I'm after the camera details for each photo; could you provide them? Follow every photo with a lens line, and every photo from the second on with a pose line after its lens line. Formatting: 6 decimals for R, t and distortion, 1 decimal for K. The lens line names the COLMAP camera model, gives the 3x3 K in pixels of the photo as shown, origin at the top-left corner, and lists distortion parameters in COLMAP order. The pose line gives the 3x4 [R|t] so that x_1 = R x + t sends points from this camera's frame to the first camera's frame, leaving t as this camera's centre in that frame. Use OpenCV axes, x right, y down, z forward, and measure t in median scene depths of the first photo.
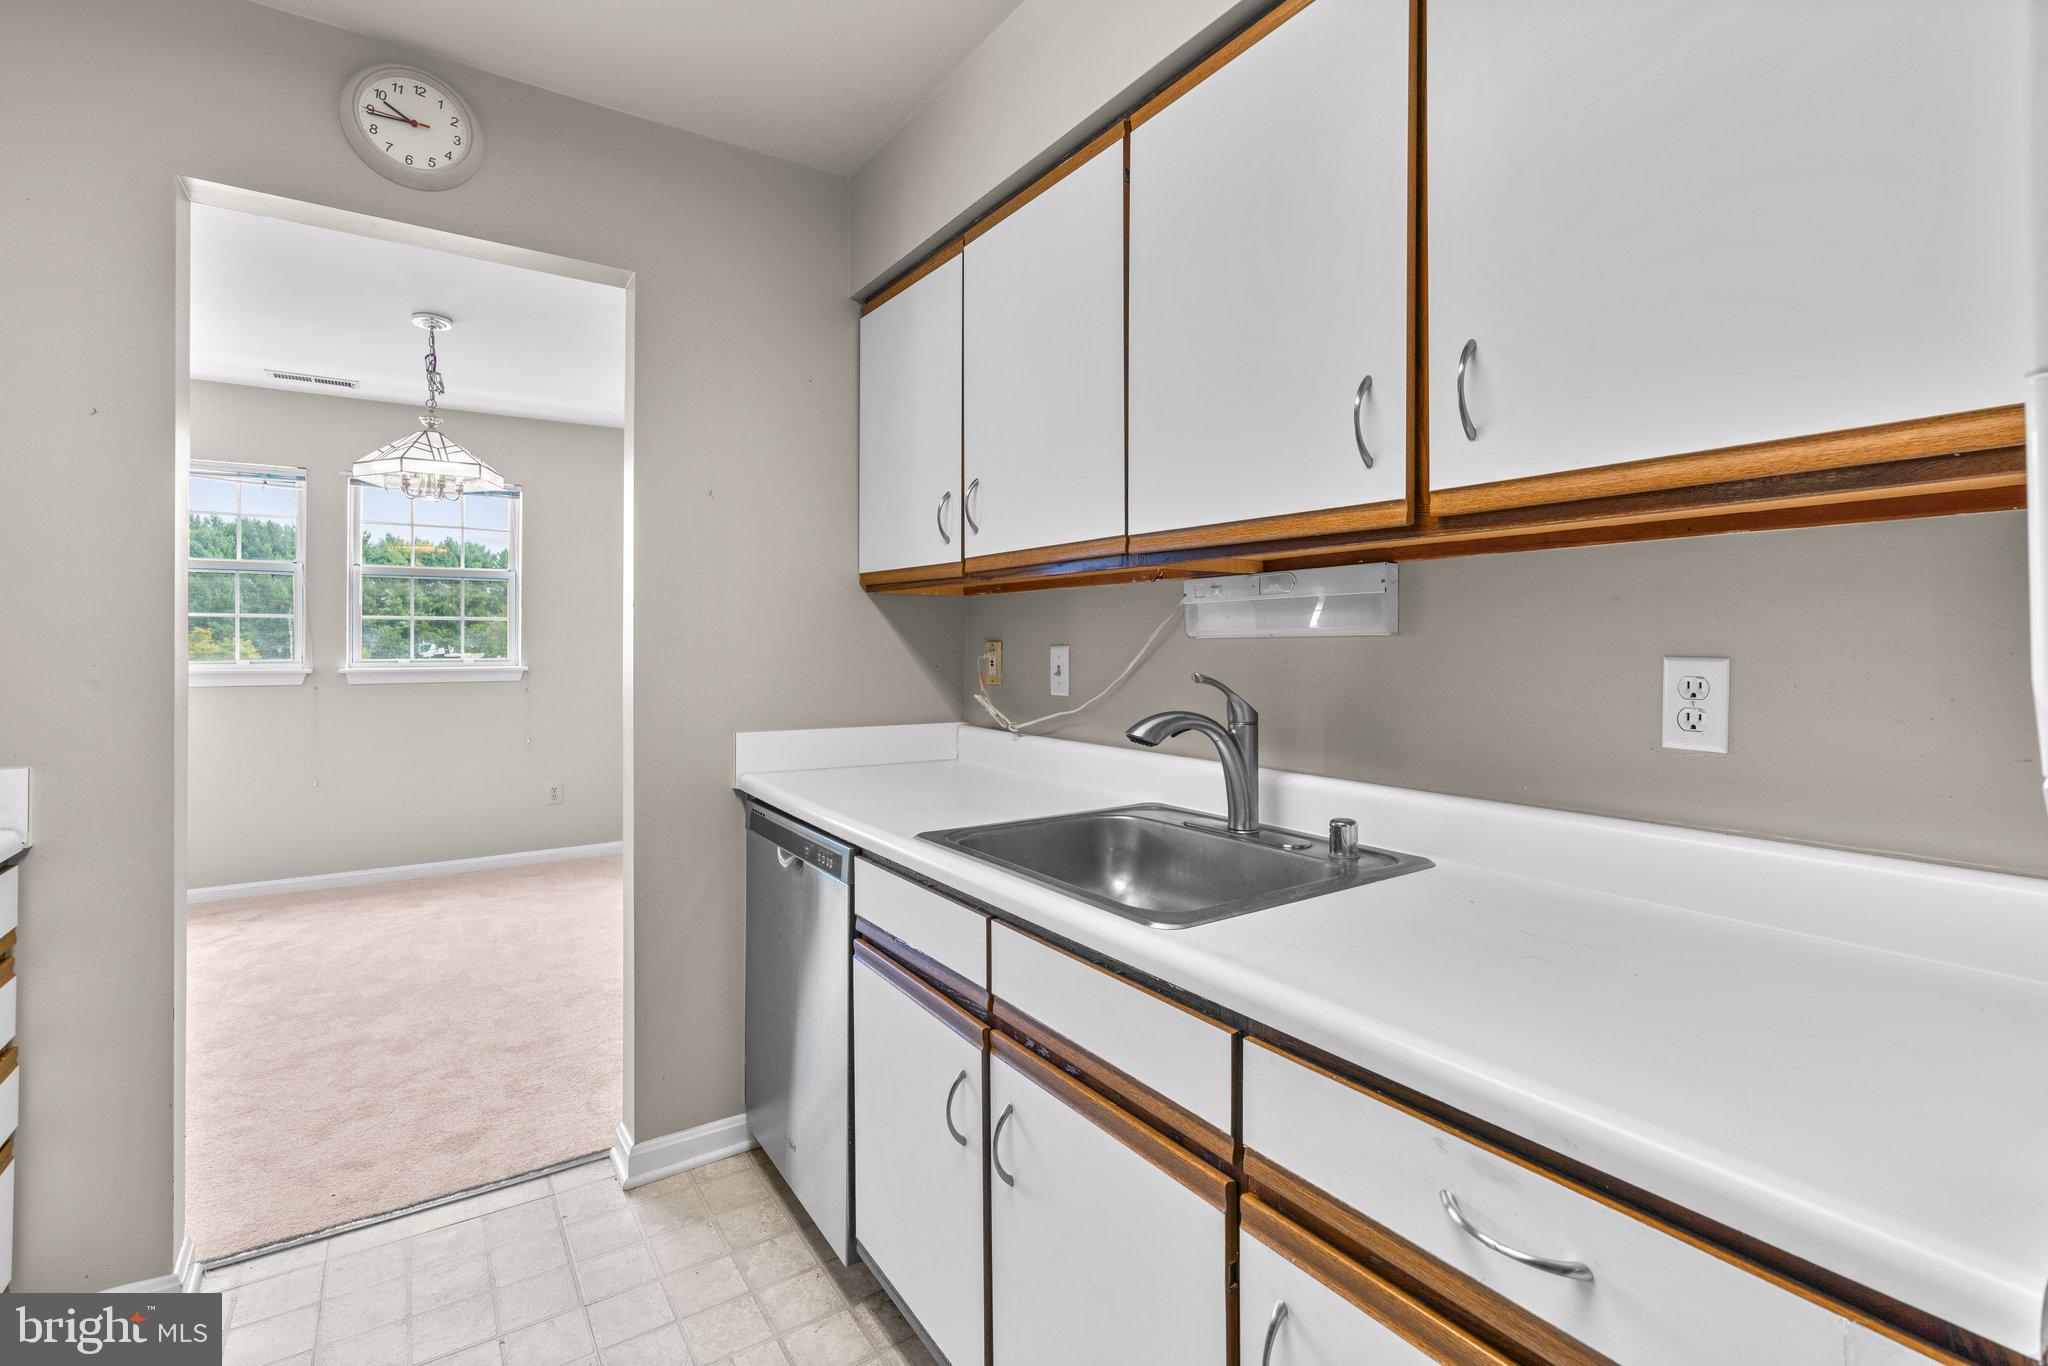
lens RADIAL K [[916.7, 0, 996.6], [0, 916.7, 642.1], [0, 0, 1]] dist [-0.005739, 0.001329]
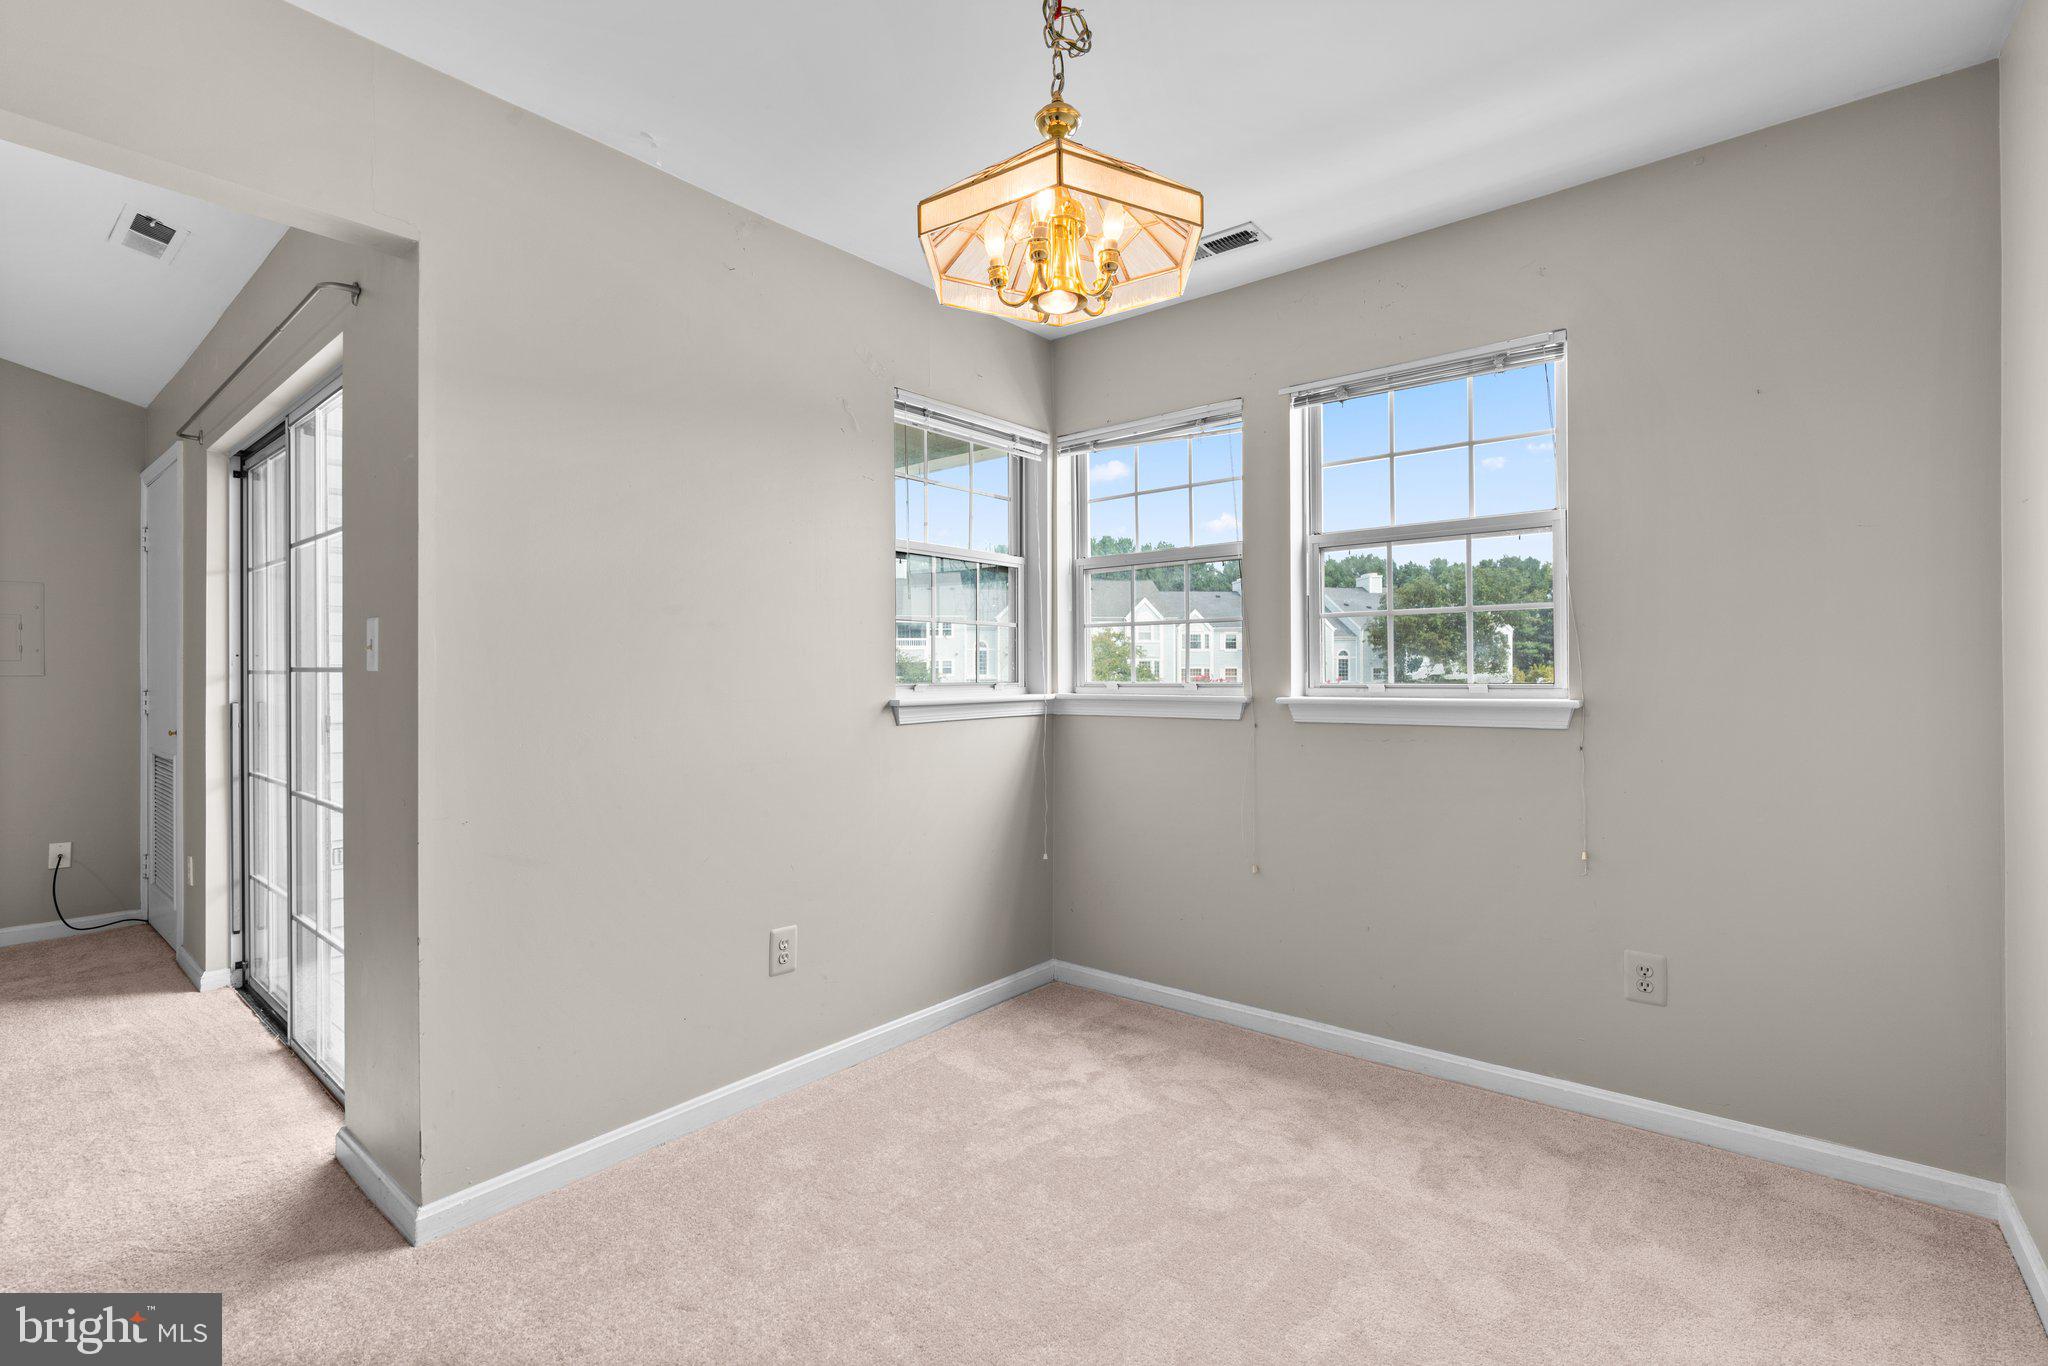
lens RADIAL K [[916.7, 0, 1038.4], [0, 916.7, 674.1], [0, 0, 1]] dist [-0.005739, 0.001329]
pose [[0.317275, -0.001932, -0.948332, -0.226019], [0.004995, 0.999987, -0.000366, 0.017761], [0.948320, -0.004621, 0.317280, 0.886608]]
